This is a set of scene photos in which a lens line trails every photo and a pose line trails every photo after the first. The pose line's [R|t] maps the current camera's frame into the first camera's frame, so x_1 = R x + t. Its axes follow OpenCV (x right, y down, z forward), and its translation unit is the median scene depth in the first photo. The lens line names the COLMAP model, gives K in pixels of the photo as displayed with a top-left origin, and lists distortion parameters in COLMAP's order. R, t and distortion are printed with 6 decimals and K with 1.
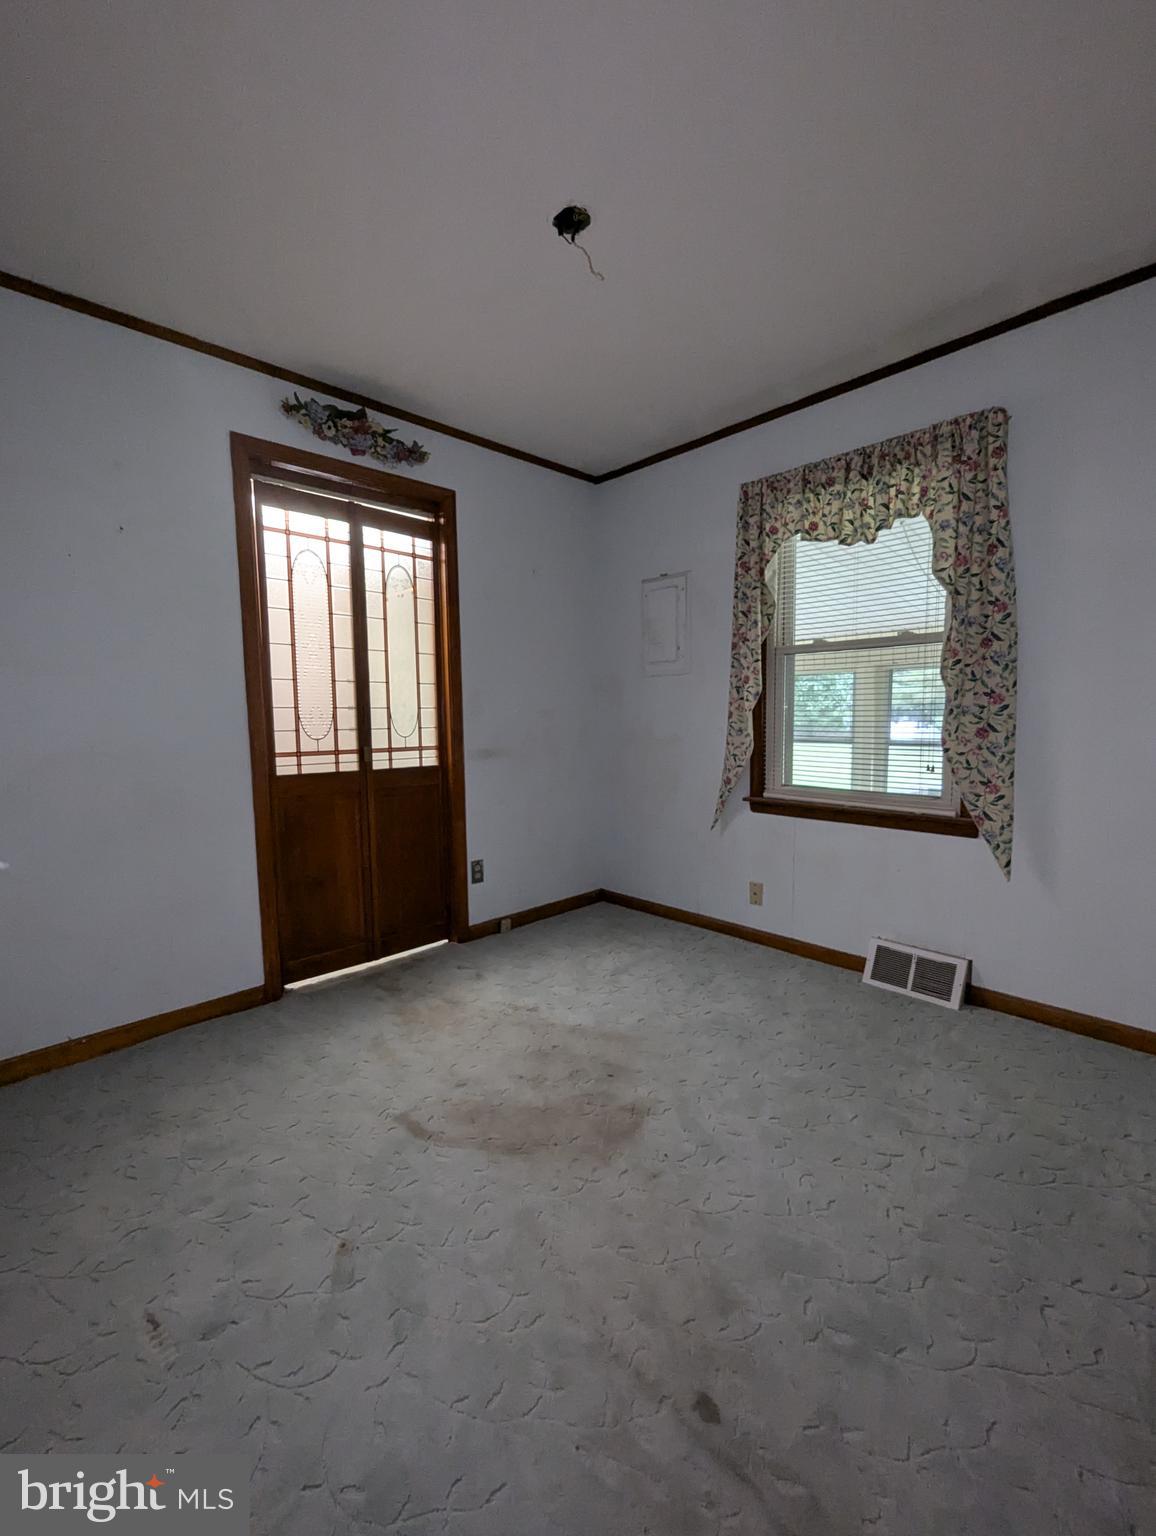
lens RADIAL K [[646.5, 0, 572.9], [0, 646.5, 770.0], [0, 0, 1]] dist [-0.000101, -0.001104]
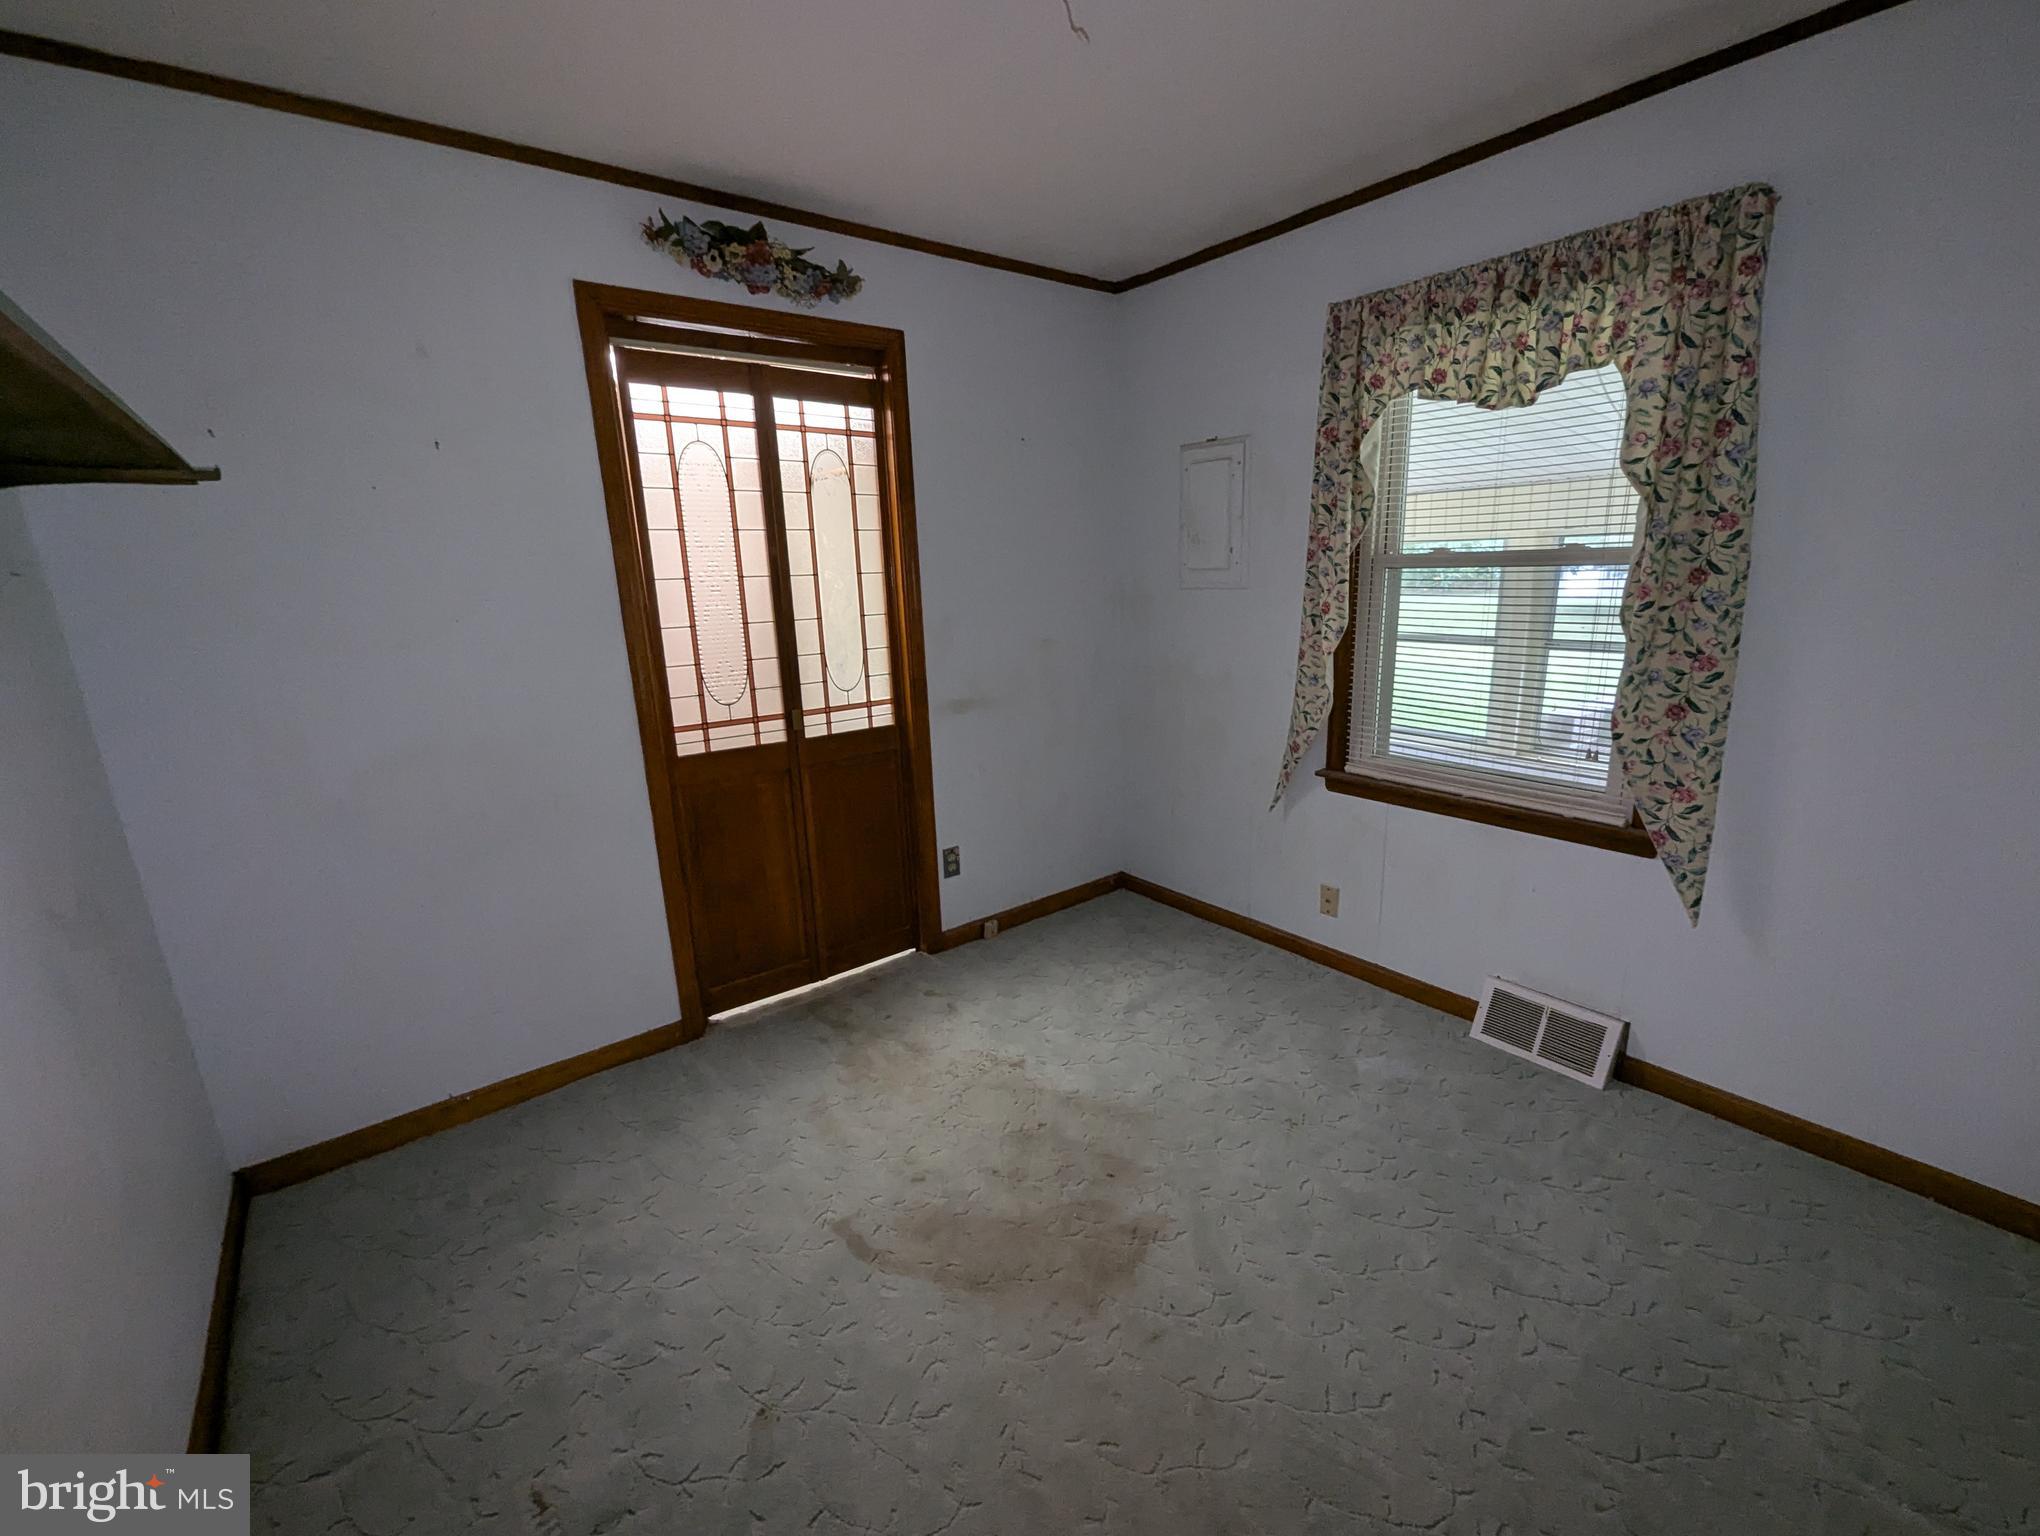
lens RADIAL K [[858.6, 0, 1027.9], [0, 858.6, 769.9], [0, 0, 1]] dist [-0.000101, -0.001104]
pose [[0.995565, 0.003630, -0.094006, 0.043535], [0.010869, 0.988126, 0.153261, -0.126874], [0.093446, -0.153603, 0.983704, 0.049126]]
